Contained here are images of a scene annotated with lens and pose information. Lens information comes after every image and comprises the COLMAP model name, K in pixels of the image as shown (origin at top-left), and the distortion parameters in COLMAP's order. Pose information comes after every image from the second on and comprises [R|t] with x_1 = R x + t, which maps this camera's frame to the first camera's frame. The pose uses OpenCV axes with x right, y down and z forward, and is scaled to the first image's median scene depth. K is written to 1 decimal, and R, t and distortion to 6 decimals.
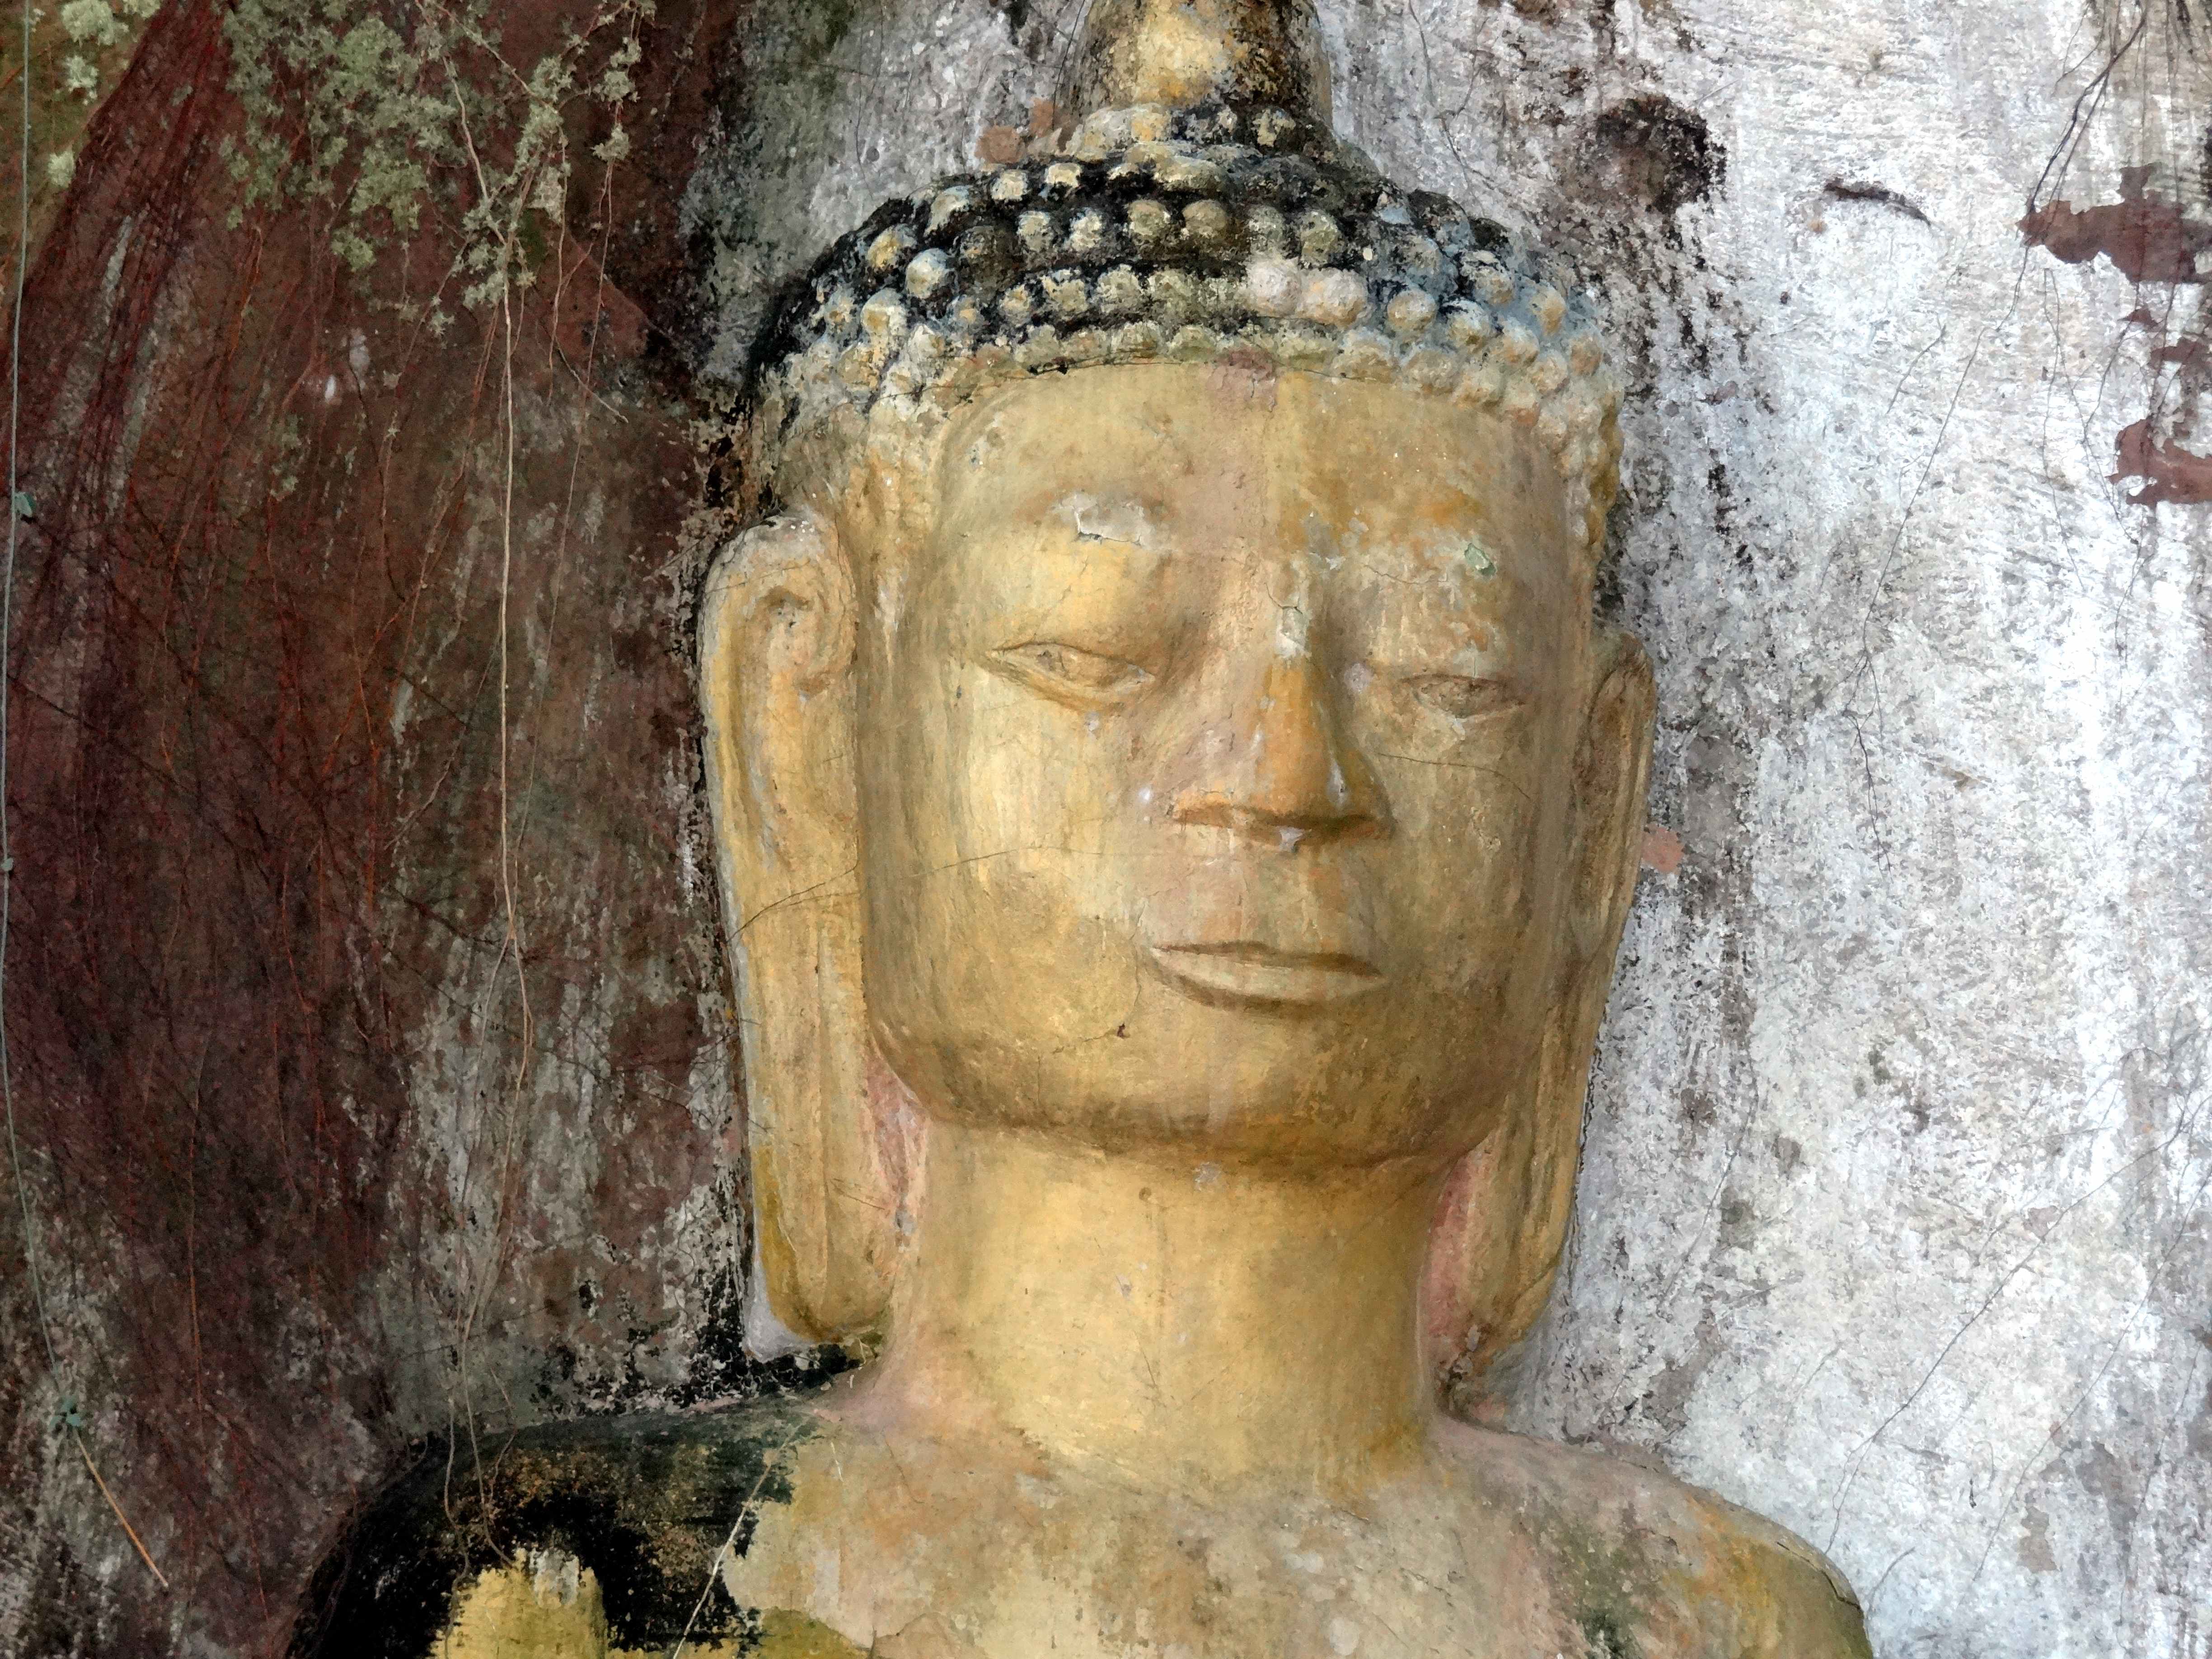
lens RADIAL K [[7929.6, 0, 1106.9], [0, 7929.6, 836.9], [0, 0, 1]] dist [0.184611, 0.000000]
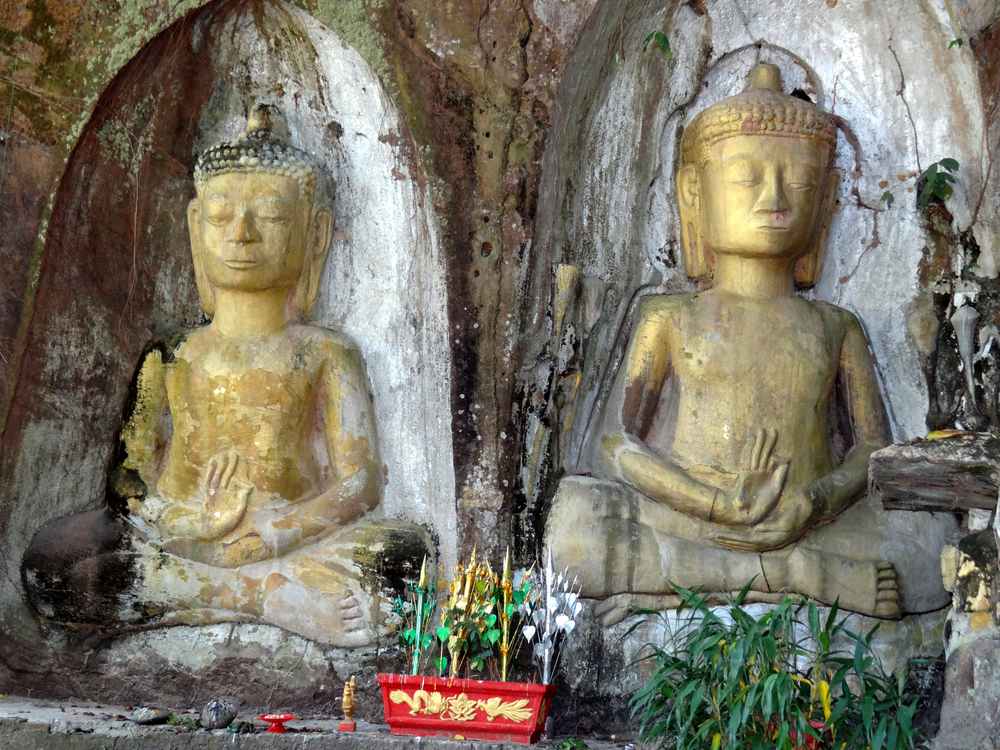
lens RADIAL K [[1371.7, 0, 498.1], [0, 1371.7, 369.4], [0, 0, 1]] dist [0.034834, 0.000000]
pose [[0.946492, -0.023617, -0.321861, 0.592878], [0.070860, 0.988190, 0.135867, -0.037052], [0.314851, -0.151404, 0.936988, -0.057008]]
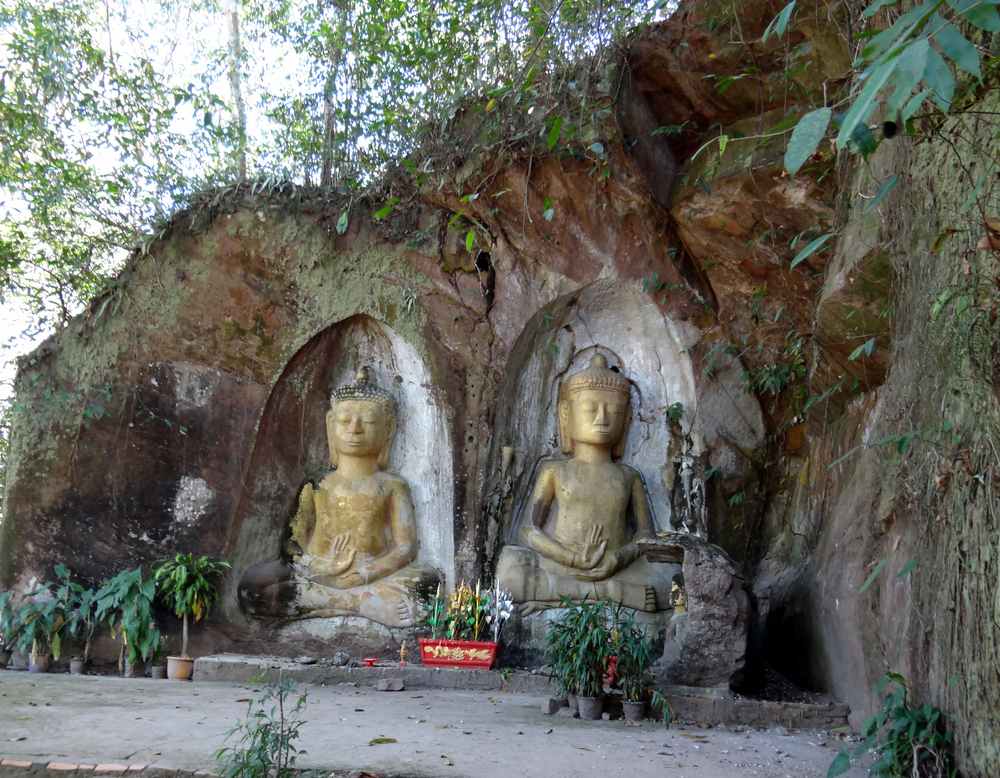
lens RADIAL K [[861.8, 0, 541.2], [0, 861.8, 404.9], [0, 0, 1]] dist [0.030180, -0.005219]
pose [[0.978750, -0.021991, -0.203875, 0.658606], [0.037514, 0.996656, 0.072586, -0.150285], [0.201597, -0.078692, 0.976302, -0.454940]]
